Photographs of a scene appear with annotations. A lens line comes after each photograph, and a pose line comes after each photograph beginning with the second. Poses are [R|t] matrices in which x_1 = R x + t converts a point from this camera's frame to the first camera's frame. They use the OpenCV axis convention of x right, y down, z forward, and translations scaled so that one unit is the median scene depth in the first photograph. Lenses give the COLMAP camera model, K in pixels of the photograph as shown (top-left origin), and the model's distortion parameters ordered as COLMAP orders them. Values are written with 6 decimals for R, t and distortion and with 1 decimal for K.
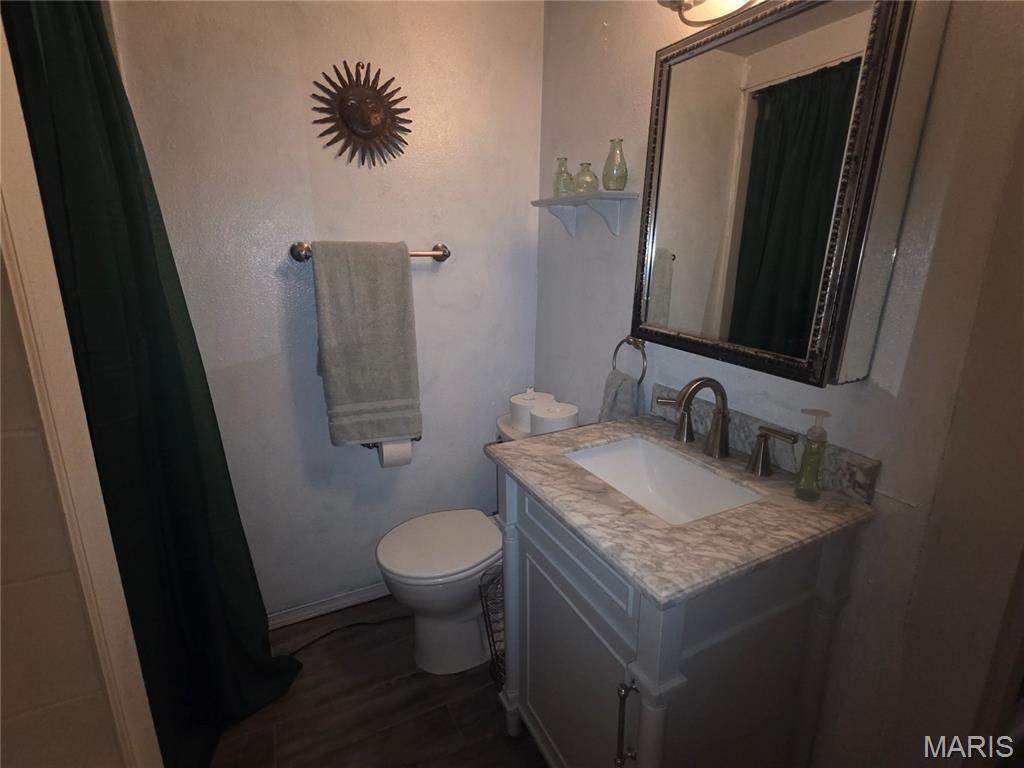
lens RADIAL K [[492.1, 0, 506.1], [0, 492.1, 382.9], [0, 0, 1]] dist [0.000624, 0.000697]
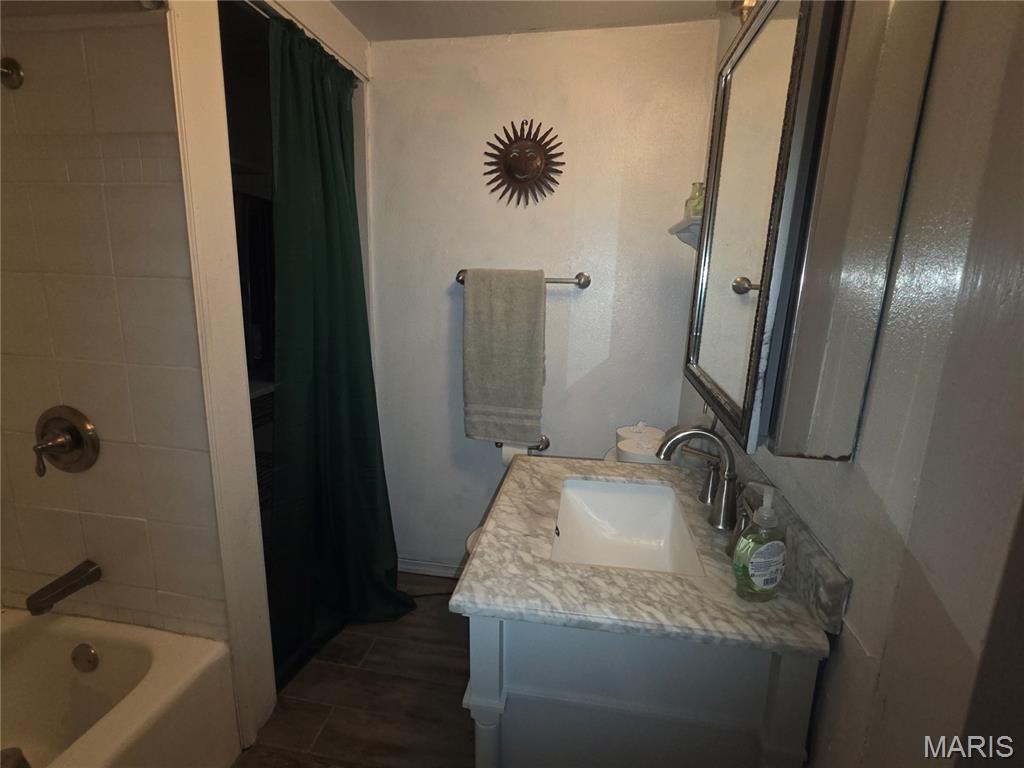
lens RADIAL K [[492.1, 0, 505.8], [0, 492.1, 381.7], [0, 0, 1]] dist [0.000624, 0.000697]
pose [[0.805286, 0.139788, -0.576172, 0.438168], [-0.173421, 0.984842, -0.003444, -0.019003], [0.566957, 0.102694, 0.817321, 0.069343]]
